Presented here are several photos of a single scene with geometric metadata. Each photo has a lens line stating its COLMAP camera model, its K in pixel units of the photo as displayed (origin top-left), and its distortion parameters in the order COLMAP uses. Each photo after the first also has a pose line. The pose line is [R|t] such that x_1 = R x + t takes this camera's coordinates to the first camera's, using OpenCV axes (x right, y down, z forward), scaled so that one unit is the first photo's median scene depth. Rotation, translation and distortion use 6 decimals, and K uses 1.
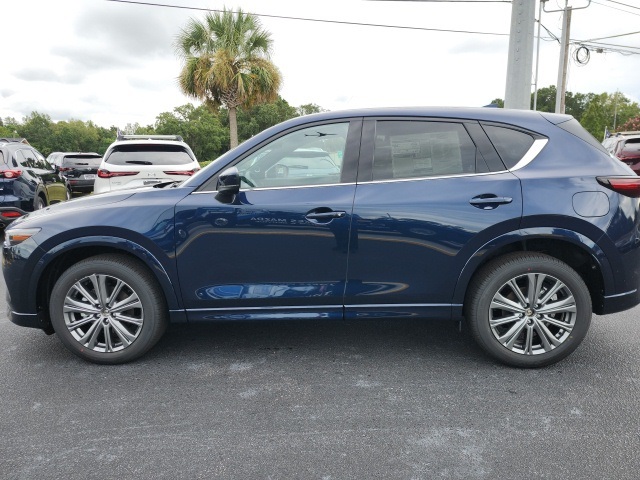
lens RADIAL K [[449.9, 0, 330.7], [0, 449.9, 242.5], [0, 0, 1]] dist [0.035186, -0.031987]
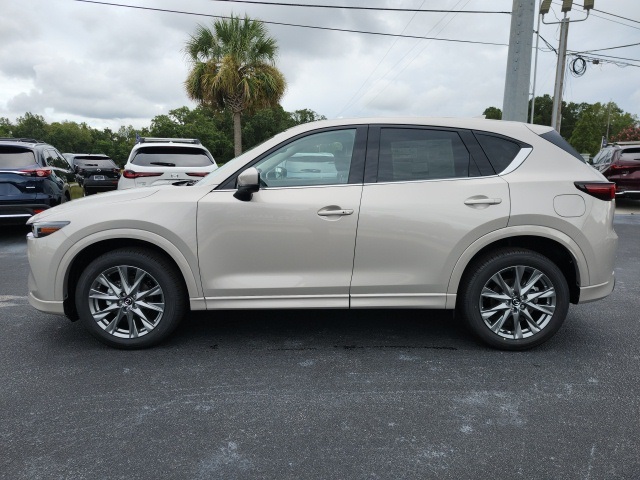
lens RADIAL K [[449.9, 0, 323.9], [0, 449.9, 248.4], [0, 0, 1]] dist [0.035186, -0.031987]
pose [[0.999890, 0.013911, 0.005240, -0.030404], [-0.013913, 0.999903, 0.000453, 0.008051], [-0.005233, -0.000526, 0.999986, -0.030511]]
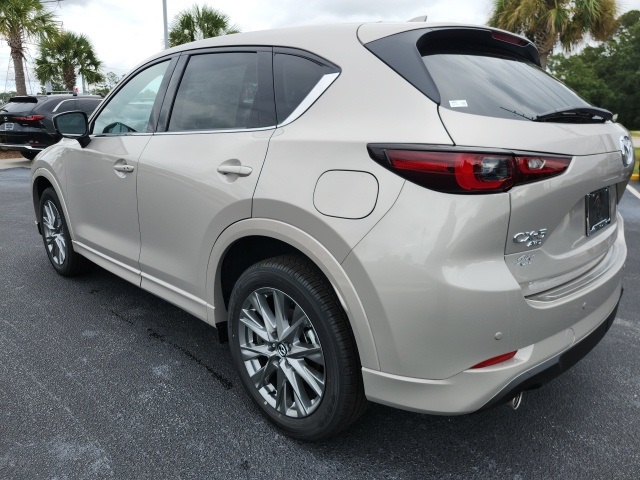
lens RADIAL K [[449.9, 0, 314.0], [0, 449.9, 245.7], [0, 0, 1]] dist [0.035186, -0.031987]
pose [[0.707393, 0.210611, -0.674714, 0.165629], [-0.145637, 0.977523, 0.152441, -0.018782], [0.691654, -0.009572, 0.722165, 0.116482]]
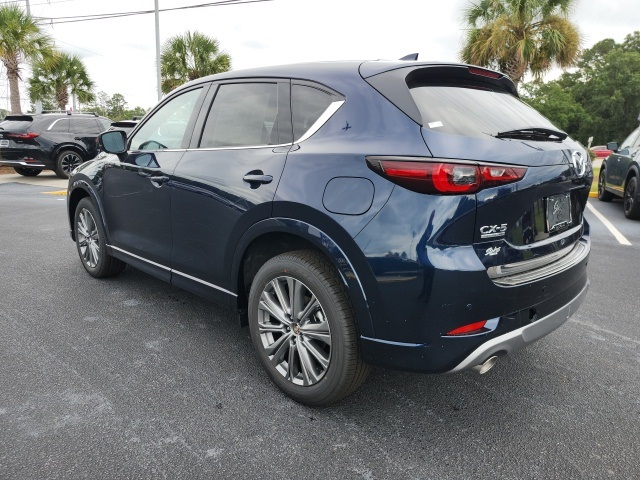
lens RADIAL K [[449.9, 0, 316.9], [0, 449.9, 241.9], [0, 0, 1]] dist [0.035186, -0.031987]
pose [[0.726816, 0.178471, -0.663239, 0.202088], [-0.150340, 0.983572, 0.099918, -0.015540], [0.670176, 0.027089, 0.741708, 0.095650]]
